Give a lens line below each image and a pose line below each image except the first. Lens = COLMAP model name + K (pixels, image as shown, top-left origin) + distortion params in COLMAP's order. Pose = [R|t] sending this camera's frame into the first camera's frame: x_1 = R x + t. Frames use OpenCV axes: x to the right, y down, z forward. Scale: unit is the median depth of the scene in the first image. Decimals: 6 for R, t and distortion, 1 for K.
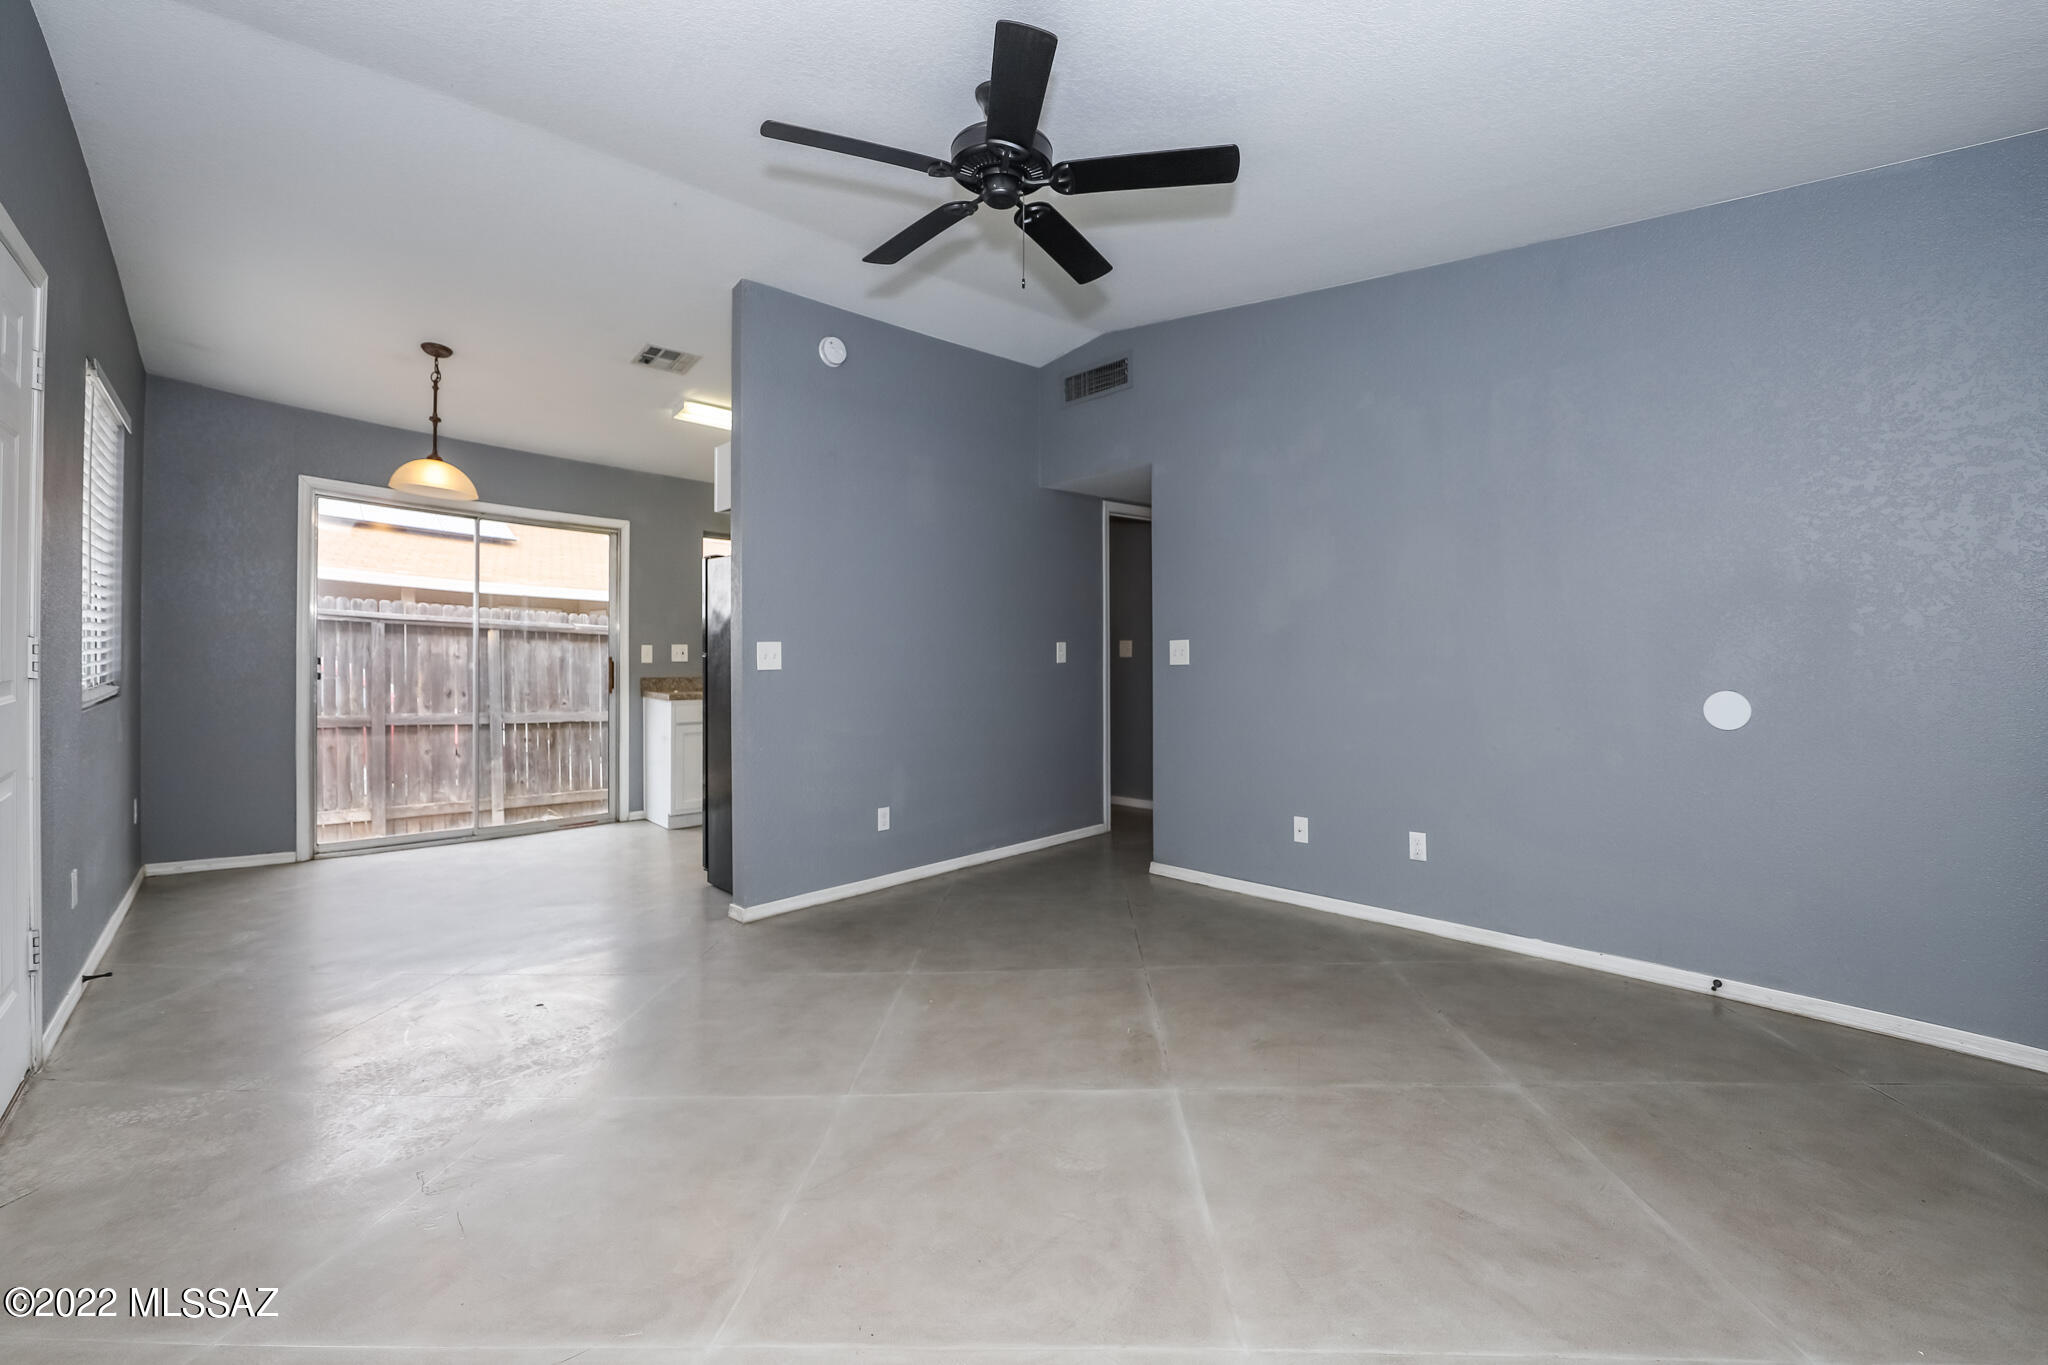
lens RADIAL K [[842.6, 0, 1022.2], [0, 842.6, 670.3], [0, 0, 1]] dist [-0.031456, -0.000119]
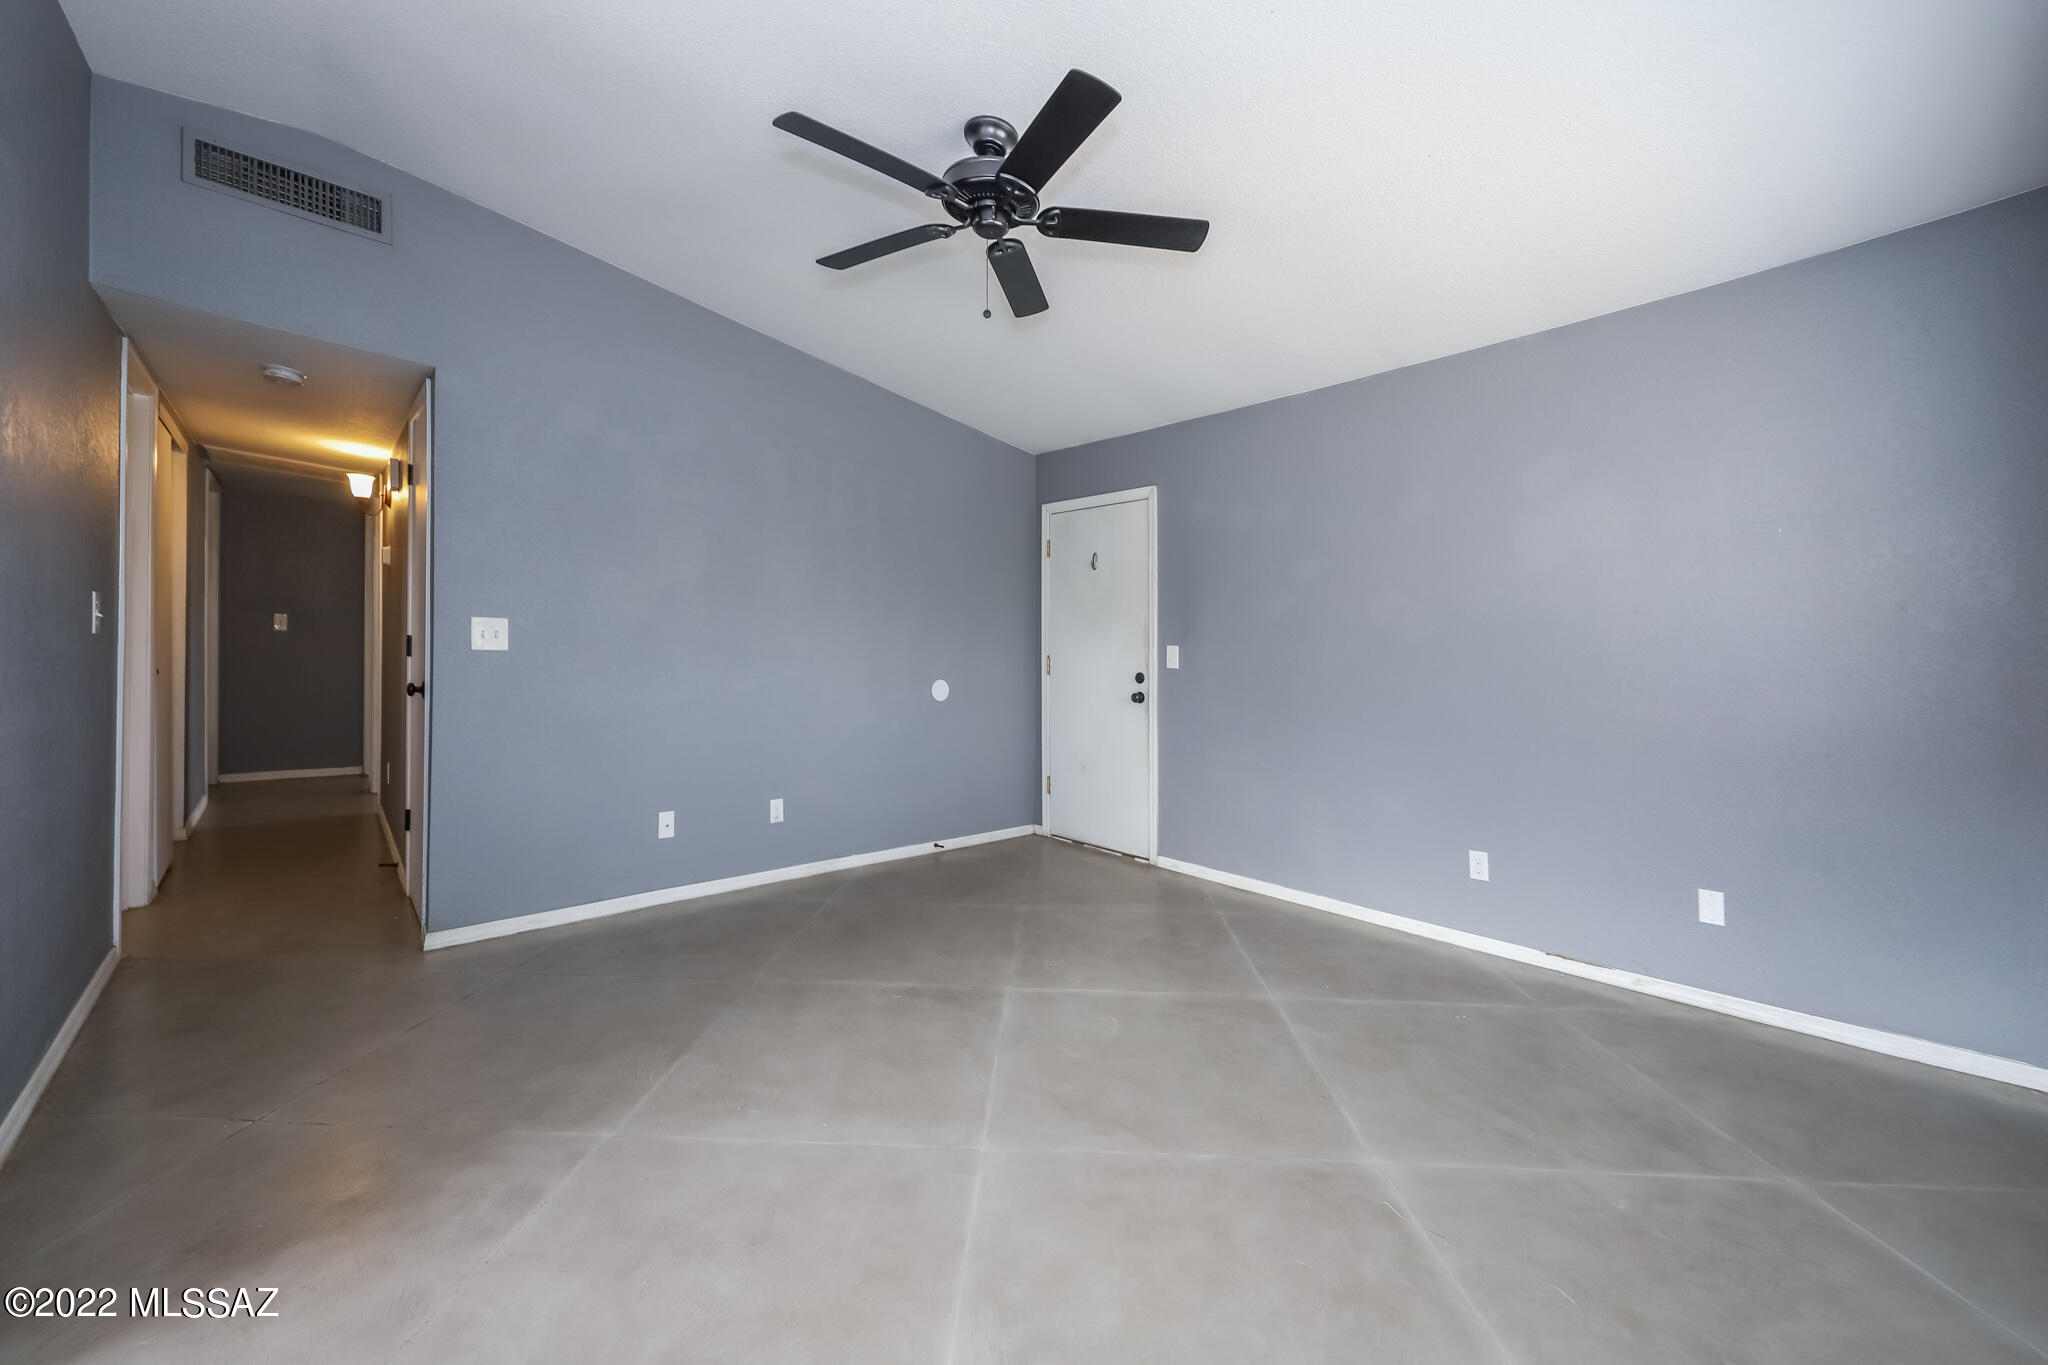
lens RADIAL K [[804.7, 0, 1024.4], [0, 804.7, 662.6], [0, 0, 1]] dist [0.074872, 0.000014]
pose [[0.029479, 0.007689, 0.999536, -0.988214], [-0.004399, 0.999962, -0.007563, 0.002621], [-0.999556, -0.004174, 0.029511, 0.850299]]
